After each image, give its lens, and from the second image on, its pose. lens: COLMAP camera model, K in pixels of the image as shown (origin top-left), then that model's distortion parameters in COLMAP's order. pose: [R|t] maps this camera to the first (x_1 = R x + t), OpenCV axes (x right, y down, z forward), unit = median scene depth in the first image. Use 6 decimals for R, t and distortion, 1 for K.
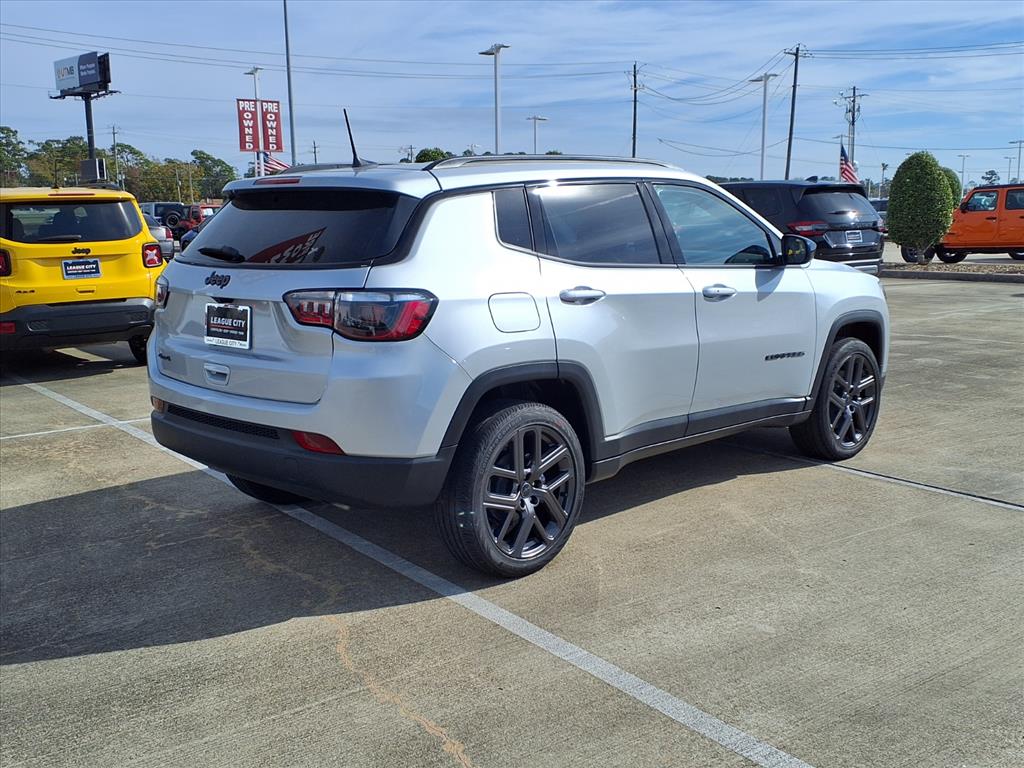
lens RADIAL K [[1060.1, 0, 516.5], [0, 1060.1, 381.7], [0, 0, 1]] dist [0.021523, 0.000000]
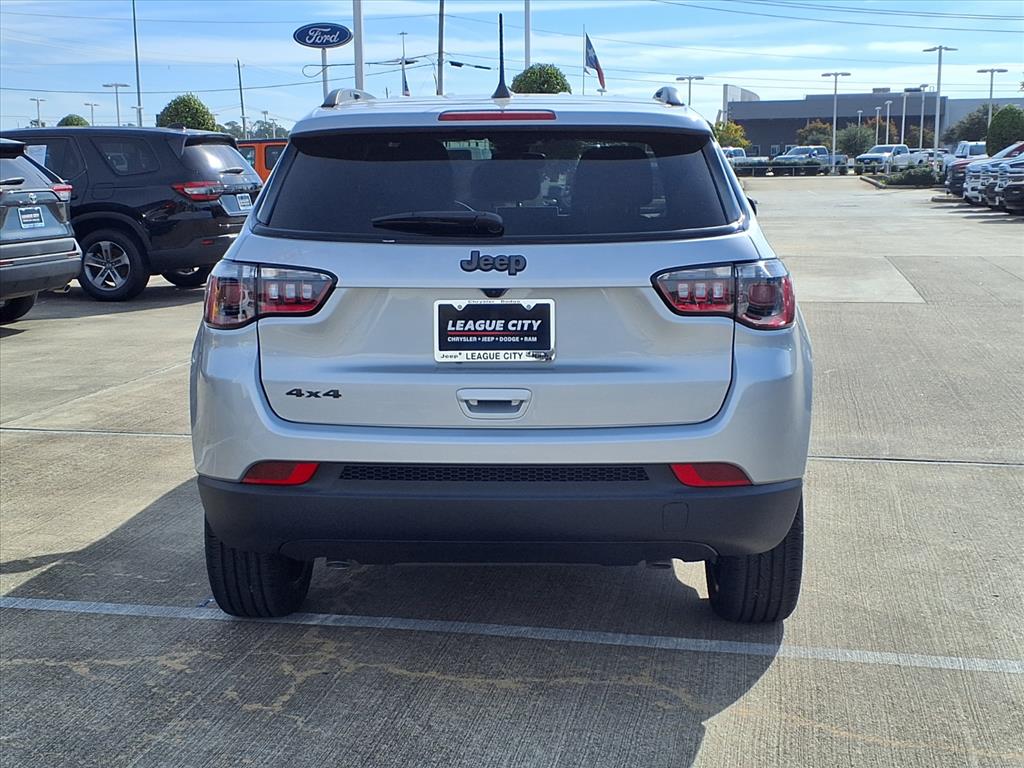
lens RADIAL K [[1424.2, 0, 505.6], [0, 1424.2, 389.3], [0, 0, 1]] dist [0.060667, 0.000000]
pose [[0.744363, -0.101783, 0.659973, -0.845443], [0.105615, 0.993821, 0.034151, -0.045047], [-0.659371, 0.044282, 0.750513, 0.317295]]
